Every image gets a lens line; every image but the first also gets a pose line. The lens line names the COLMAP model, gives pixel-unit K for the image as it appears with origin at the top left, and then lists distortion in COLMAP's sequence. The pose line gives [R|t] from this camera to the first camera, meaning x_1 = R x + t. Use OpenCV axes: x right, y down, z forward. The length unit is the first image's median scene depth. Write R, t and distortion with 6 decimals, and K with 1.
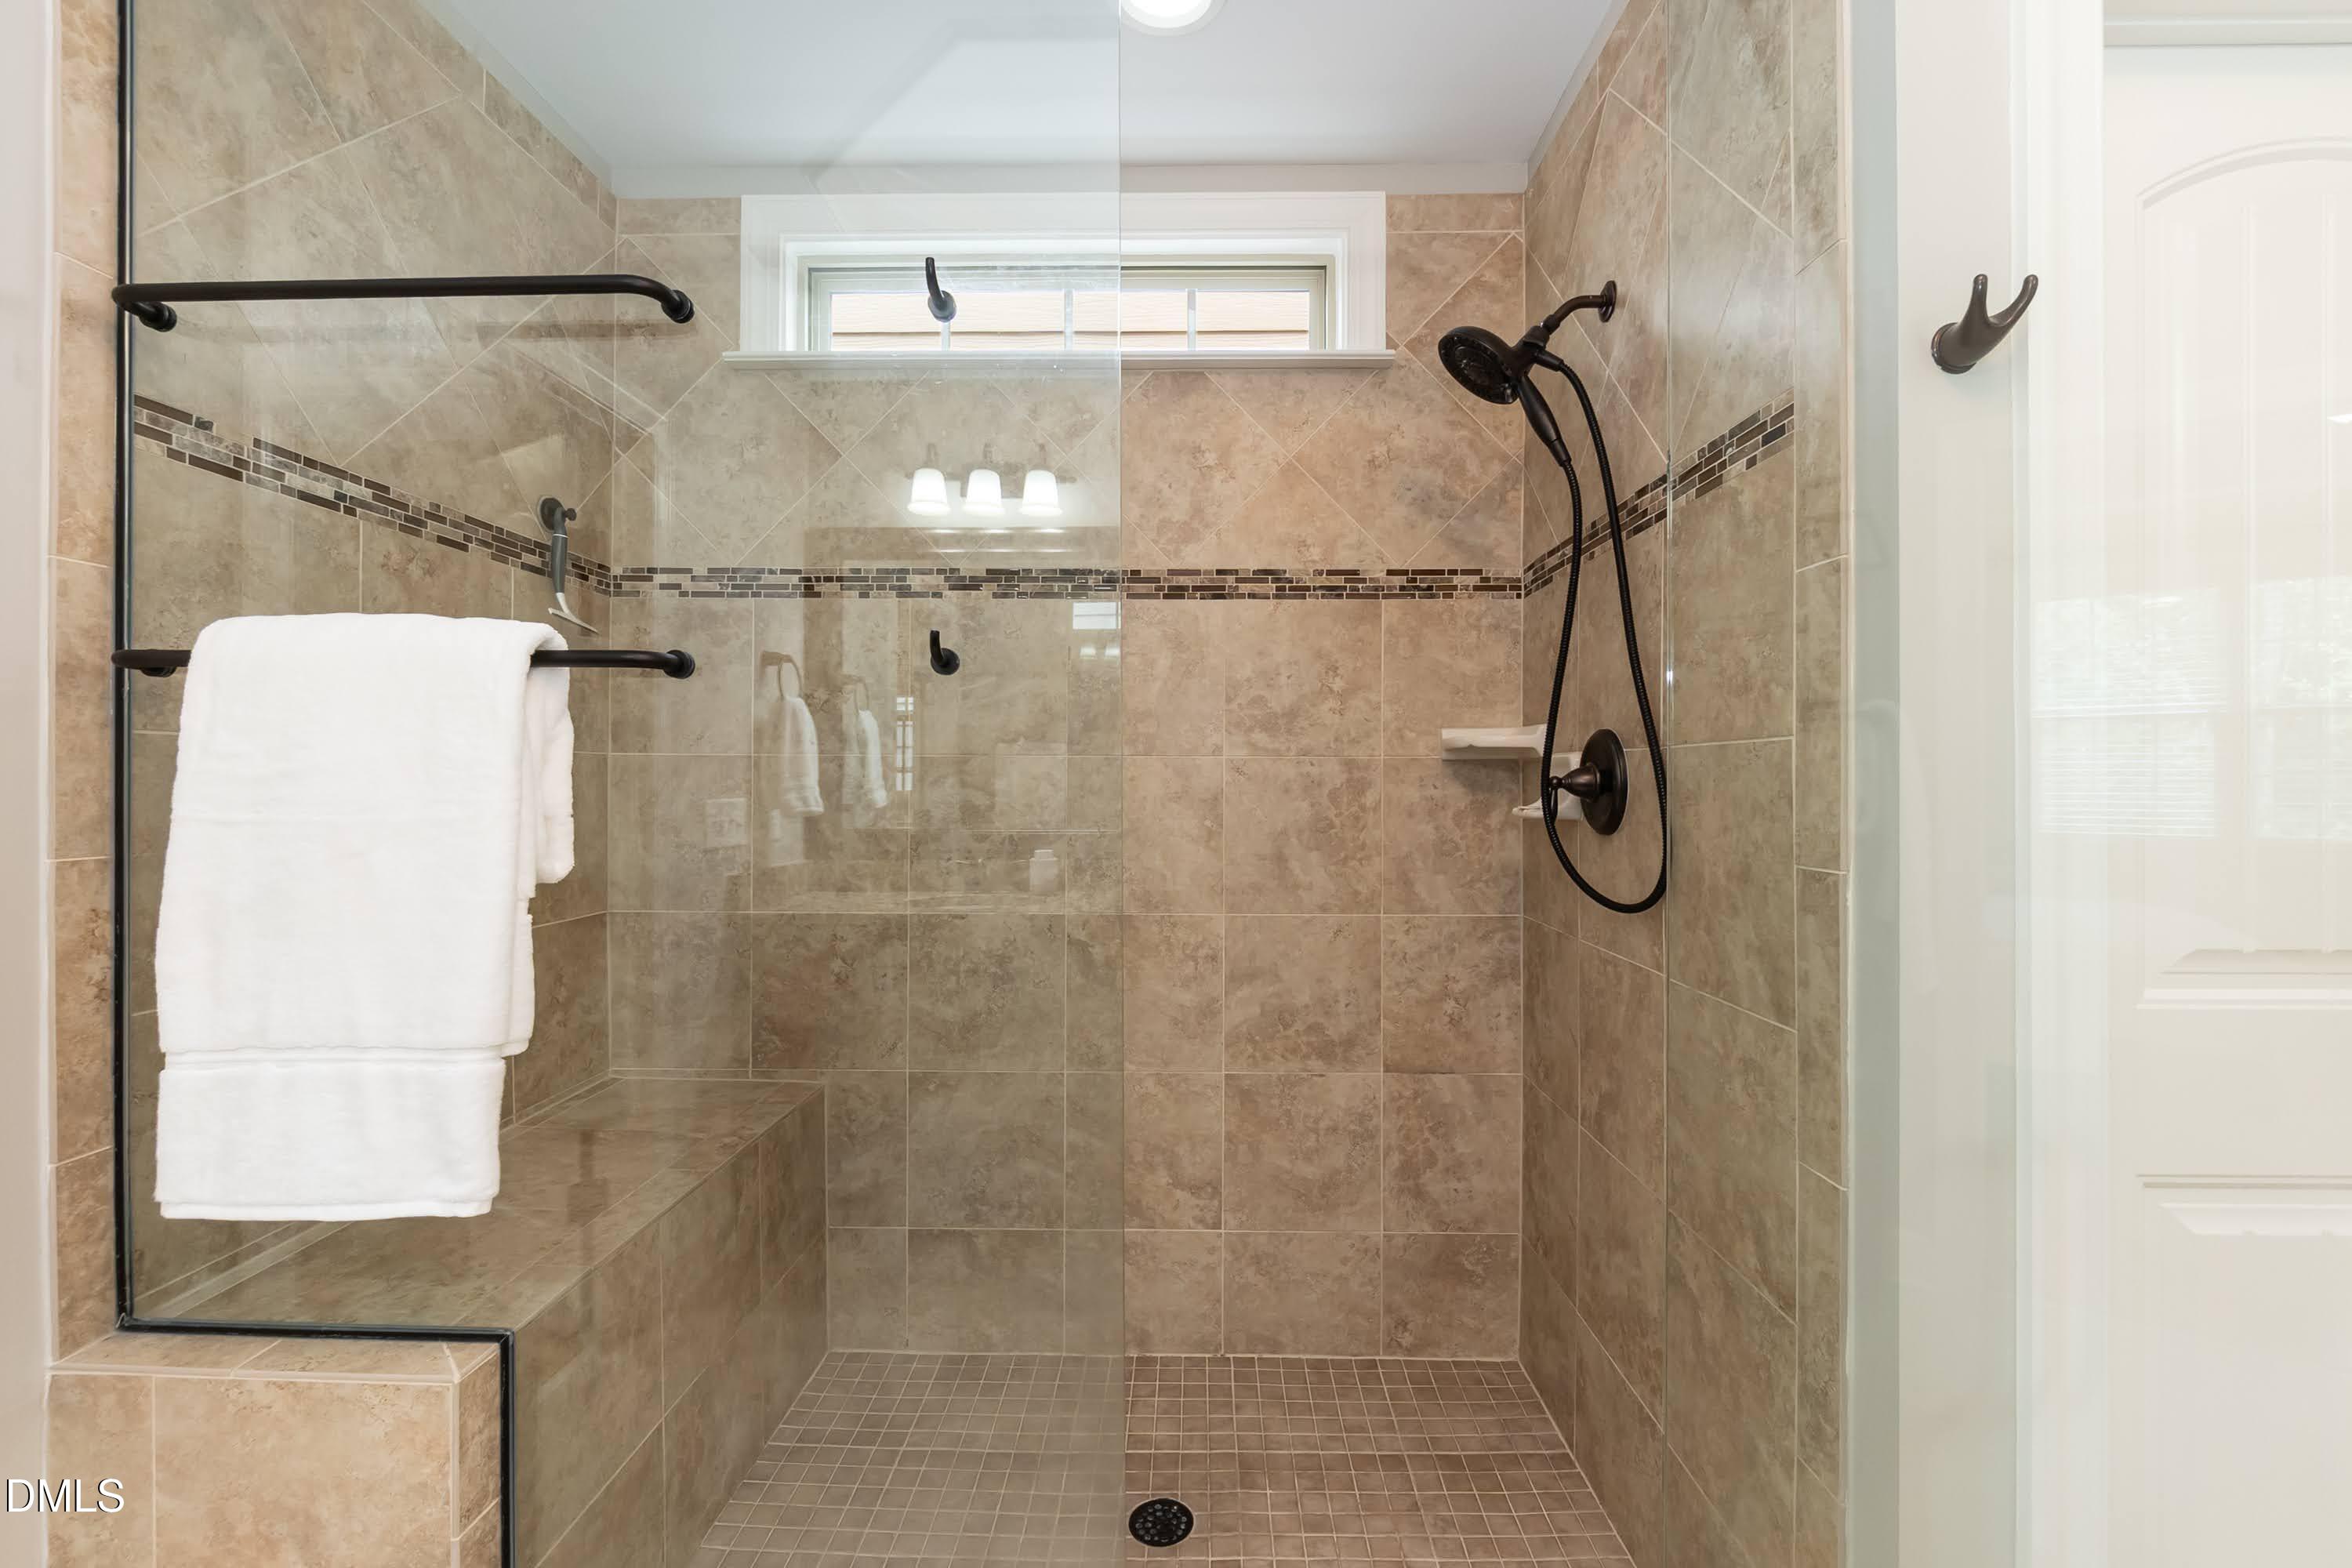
lens RADIAL K [[1022.2, 0, 1176.0], [0, 1022.2, 784.0], [0, 0, 1]] dist [0.001003, 0.000515]
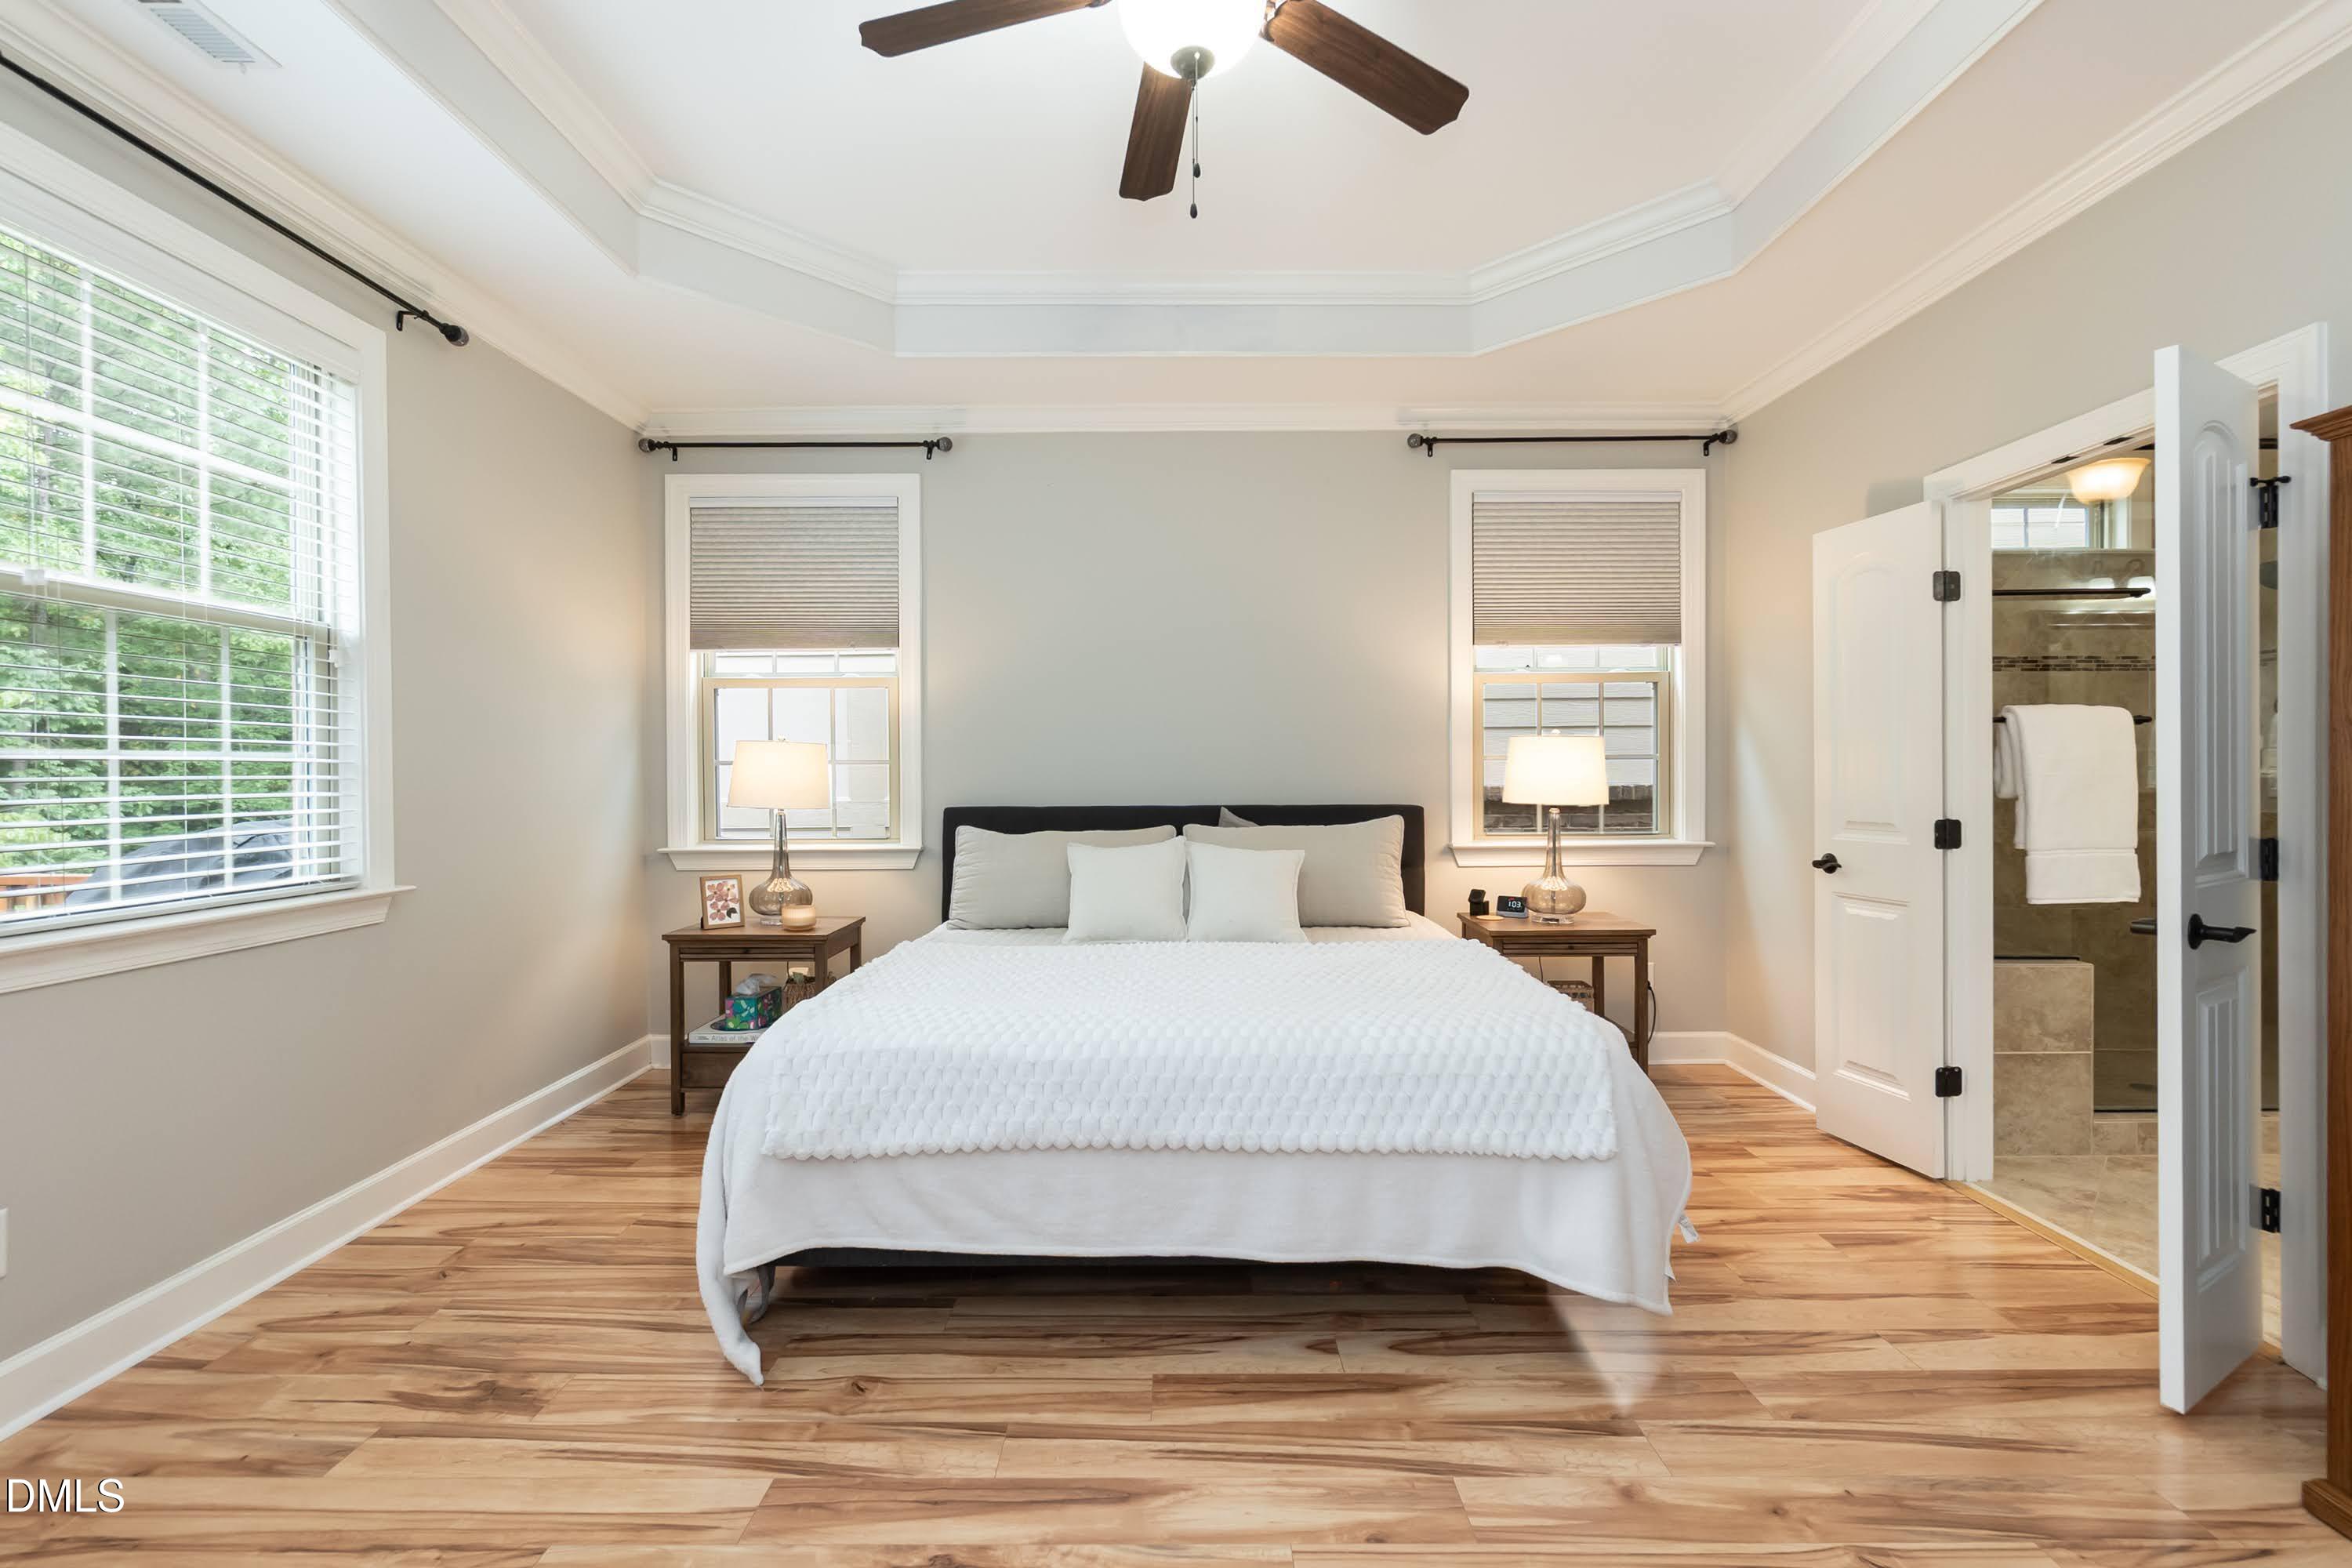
lens RADIAL K [[1022.2, 0, 1176.0], [0, 1022.2, 784.0], [0, 0, 1]] dist [0.001003, 0.000515]
pose [[0.999575, -0.005161, 0.028691, -1.763972], [0.004907, 0.999948, 0.008904, 0.013756], [-0.028735, -0.008759, 0.999549, -0.954755]]
